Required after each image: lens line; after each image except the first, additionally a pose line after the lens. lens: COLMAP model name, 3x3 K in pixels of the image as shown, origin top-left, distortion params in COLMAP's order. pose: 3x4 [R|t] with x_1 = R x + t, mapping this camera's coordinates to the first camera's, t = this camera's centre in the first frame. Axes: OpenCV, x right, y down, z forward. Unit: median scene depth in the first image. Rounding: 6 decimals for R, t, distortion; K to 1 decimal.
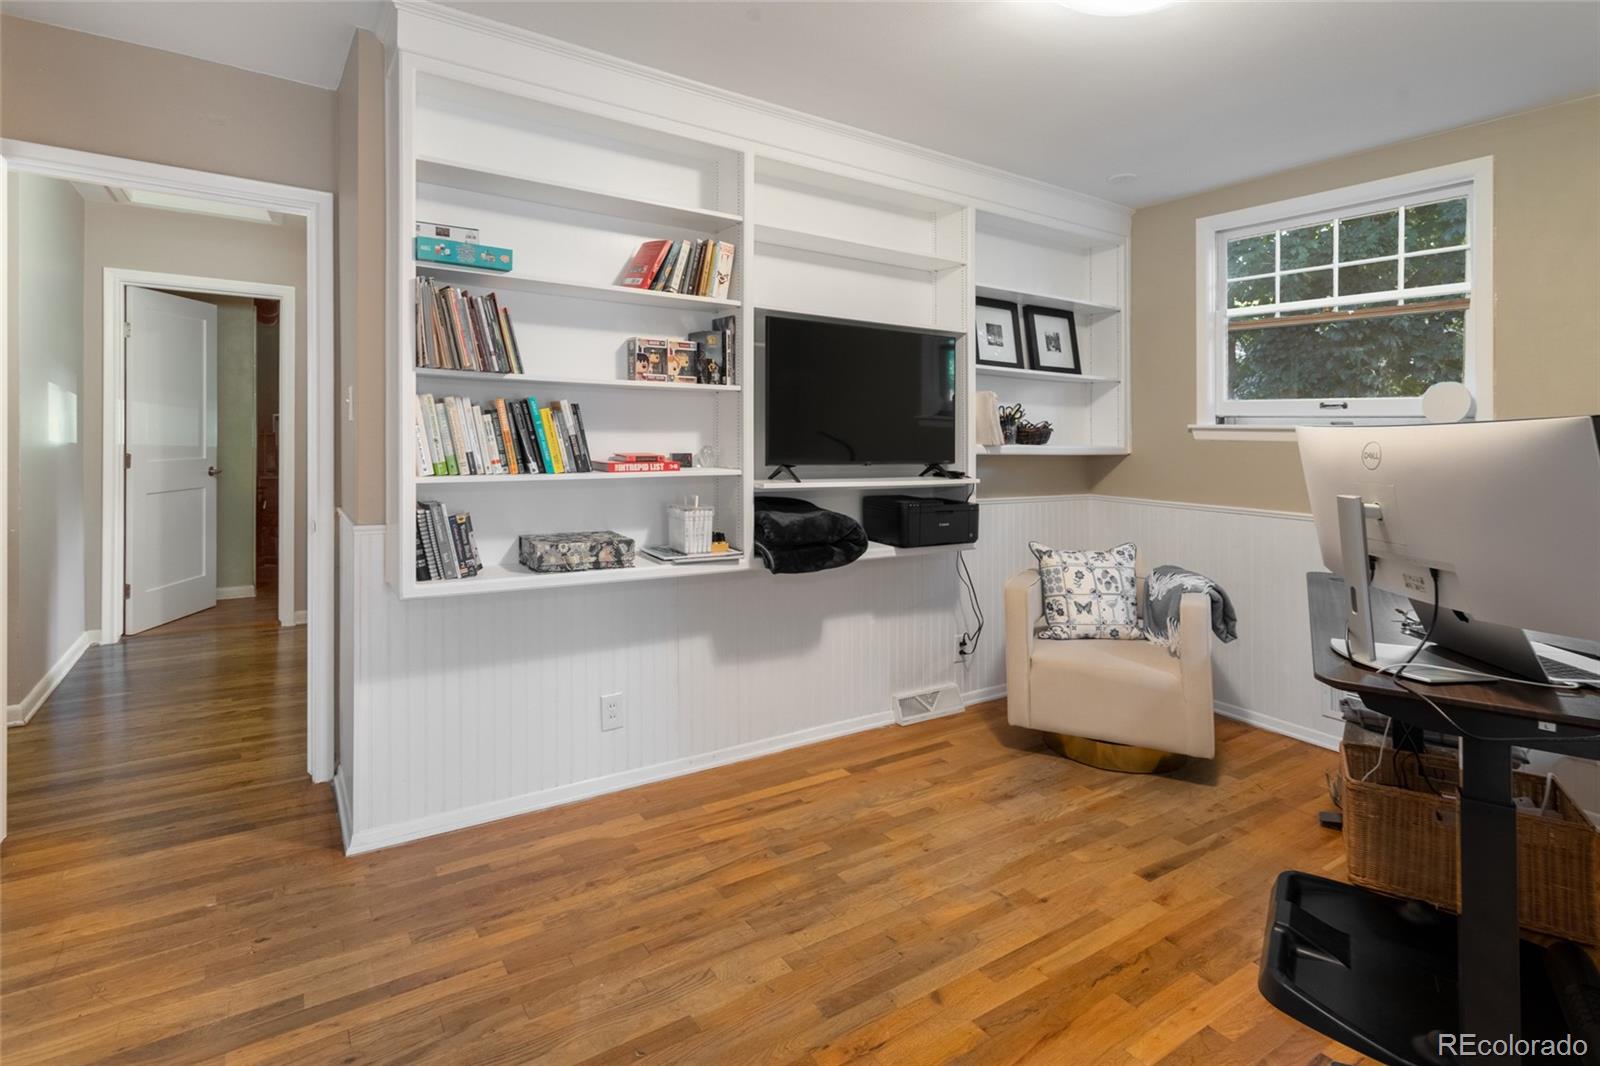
lens RADIAL K [[786.5, 0, 817.2], [0, 786.5, 471.4], [0, 0, 1]] dist [-0.002385, 0.002839]
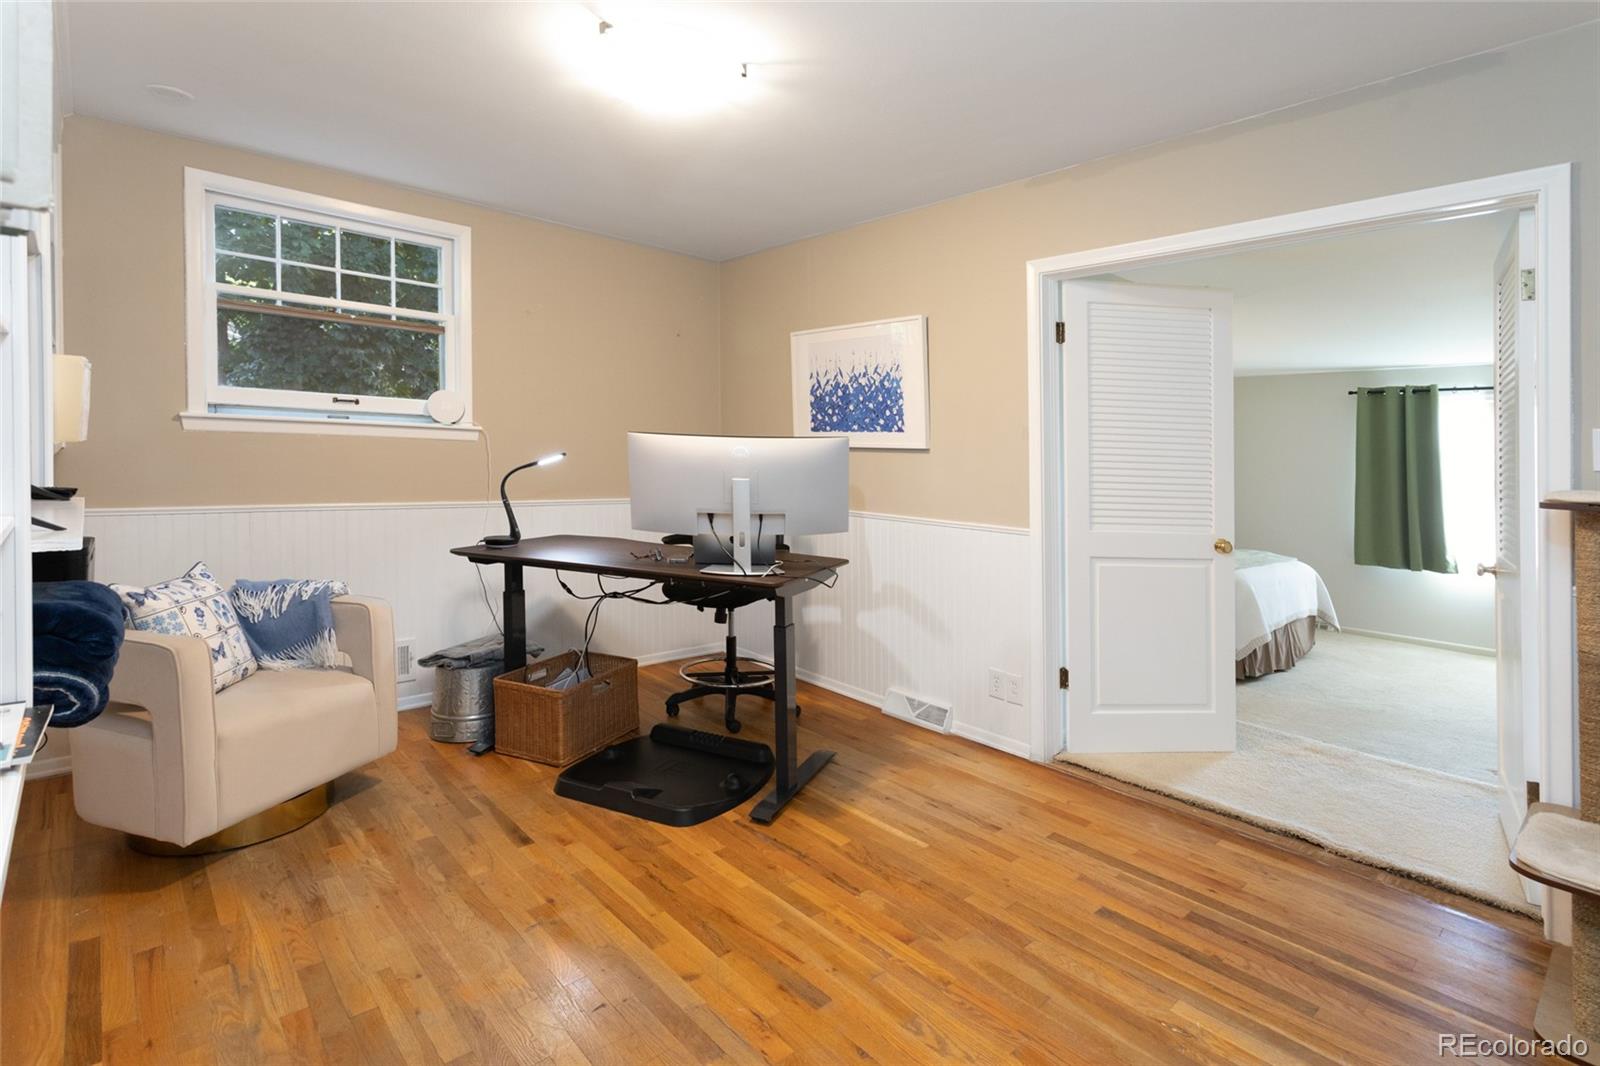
lens RADIAL K [[786.5, 0, 796.1], [0, 786.5, 426.4], [0, 0, 1]] dist [-0.002385, 0.002839]
pose [[-0.132078, 0.004404, 0.991230, -0.517616], [0.013617, 0.999904, -0.002628, -0.039180], [-0.991146, 0.013150, -0.132125, 0.555045]]
